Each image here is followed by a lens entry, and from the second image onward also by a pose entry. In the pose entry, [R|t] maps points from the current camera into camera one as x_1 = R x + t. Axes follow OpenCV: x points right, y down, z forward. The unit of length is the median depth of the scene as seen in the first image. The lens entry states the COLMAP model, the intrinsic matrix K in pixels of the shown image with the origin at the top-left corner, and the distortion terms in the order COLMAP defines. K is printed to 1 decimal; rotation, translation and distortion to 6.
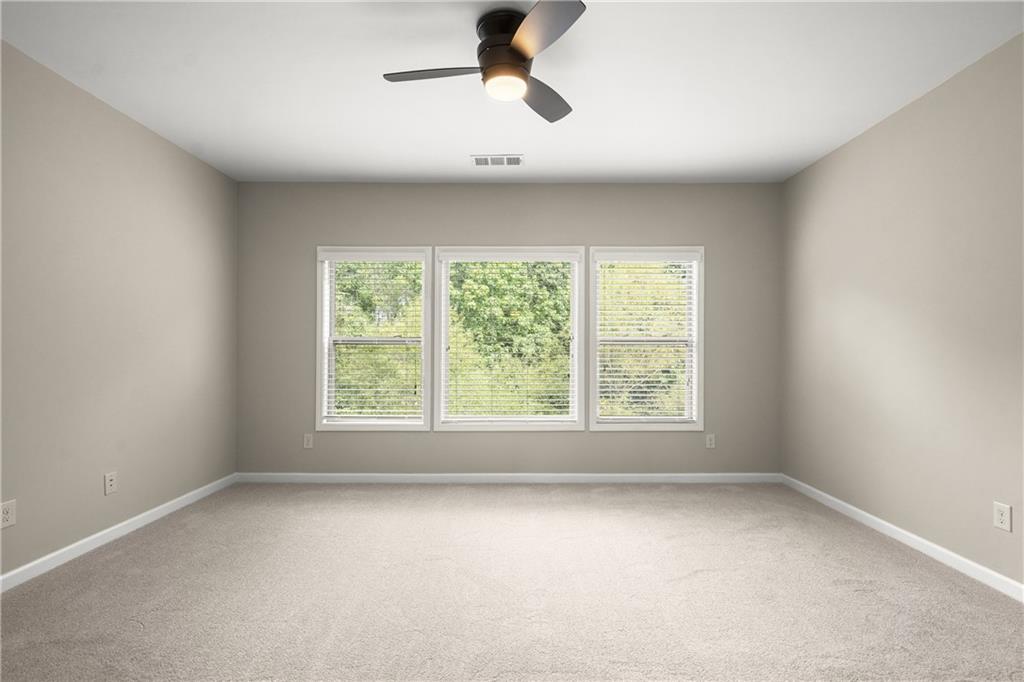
lens RADIAL K [[471.6, 0, 511.8], [0, 471.6, 346.7], [0, 0, 1]] dist [-0.003990, 0.001922]
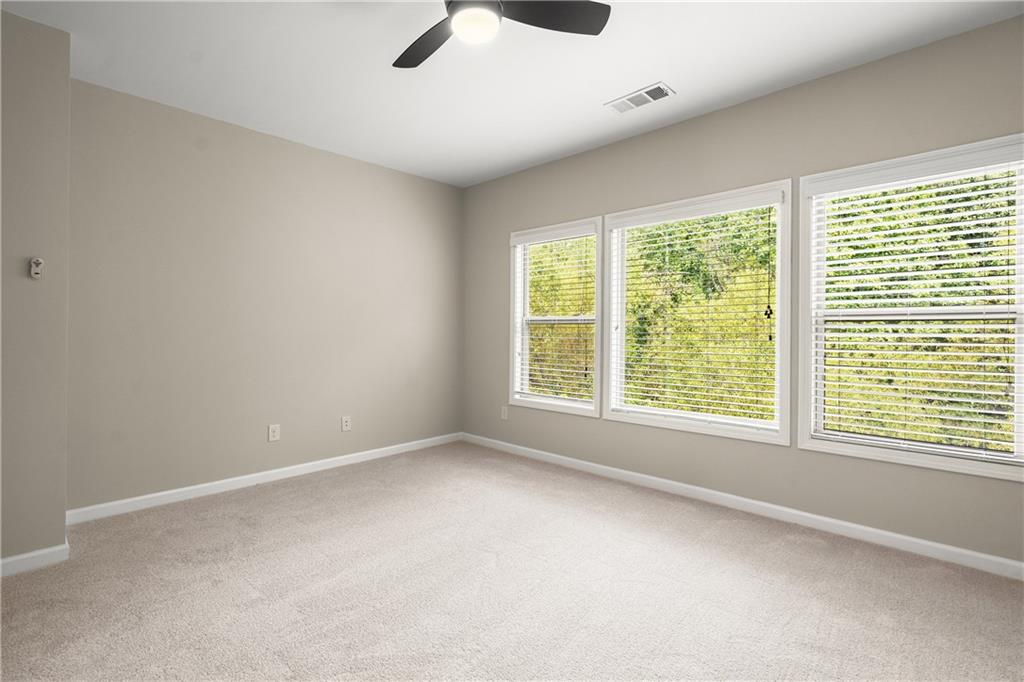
lens RADIAL K [[471.6, 0, 509.5], [0, 471.6, 325.5], [0, 0, 1]] dist [-0.003990, 0.001922]
pose [[0.724482, -0.006310, -0.689264, 0.331989], [0.003975, 0.999980, -0.004977, 0.003601], [0.689282, 0.000866, 0.724493, 0.220318]]
